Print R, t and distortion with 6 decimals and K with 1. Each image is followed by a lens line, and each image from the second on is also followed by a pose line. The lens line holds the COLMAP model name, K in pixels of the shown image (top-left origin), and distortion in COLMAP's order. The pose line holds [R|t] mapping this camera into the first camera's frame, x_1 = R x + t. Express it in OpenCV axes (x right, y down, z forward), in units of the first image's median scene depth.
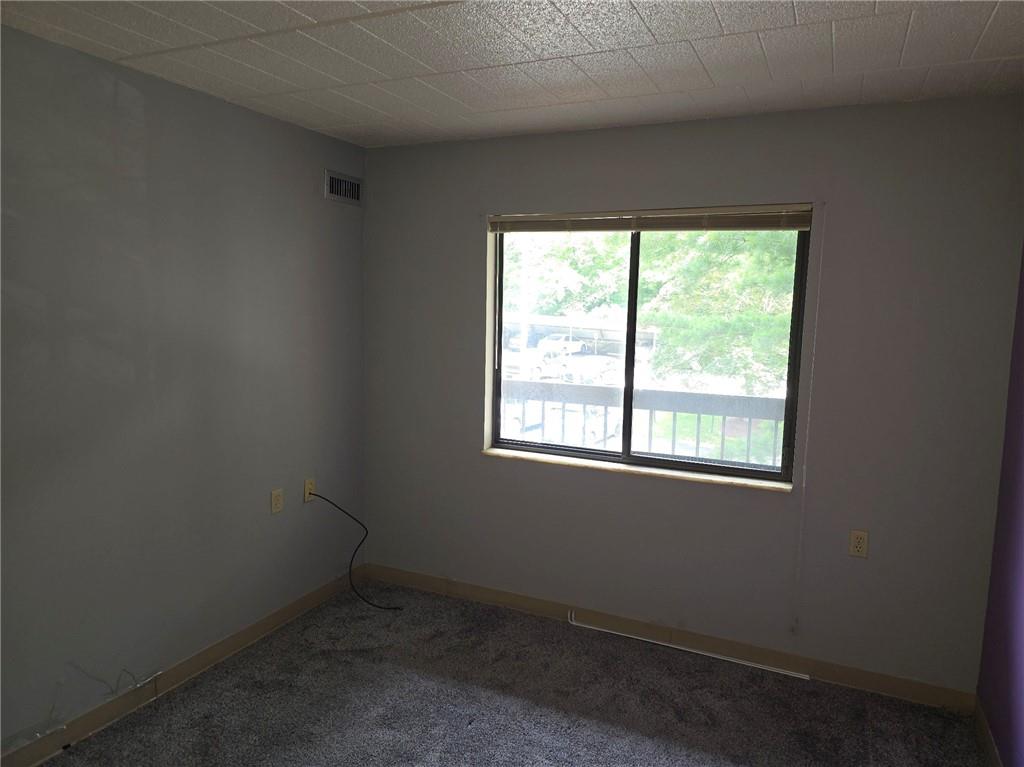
lens RADIAL K [[703.3, 0, 518.9], [0, 703.3, 364.8], [0, 0, 1]] dist [0.031185, -0.004098]
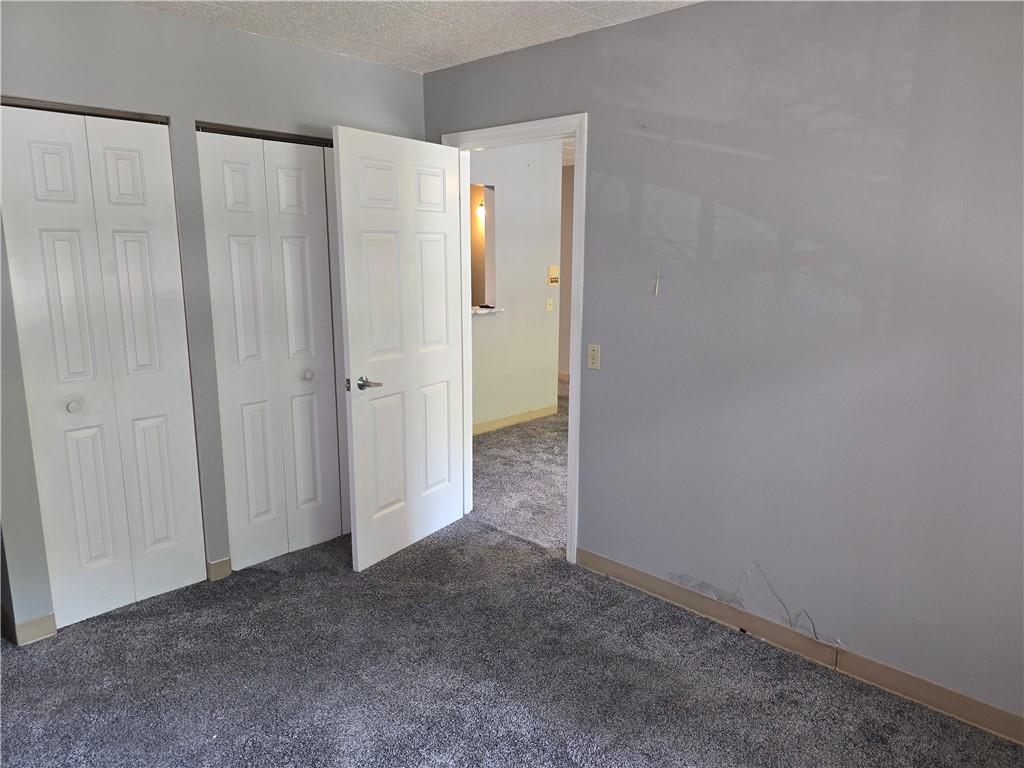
lens RADIAL K [[703.3, 0, 518.9], [0, 703.3, 365.3], [0, 0, 1]] dist [0.031185, -0.004098]
pose [[-0.313676, 0.139728, -0.939193, 0.443574], [-0.090616, 0.980194, 0.176092, -0.042038], [0.945196, 0.140342, -0.294802, 0.870701]]
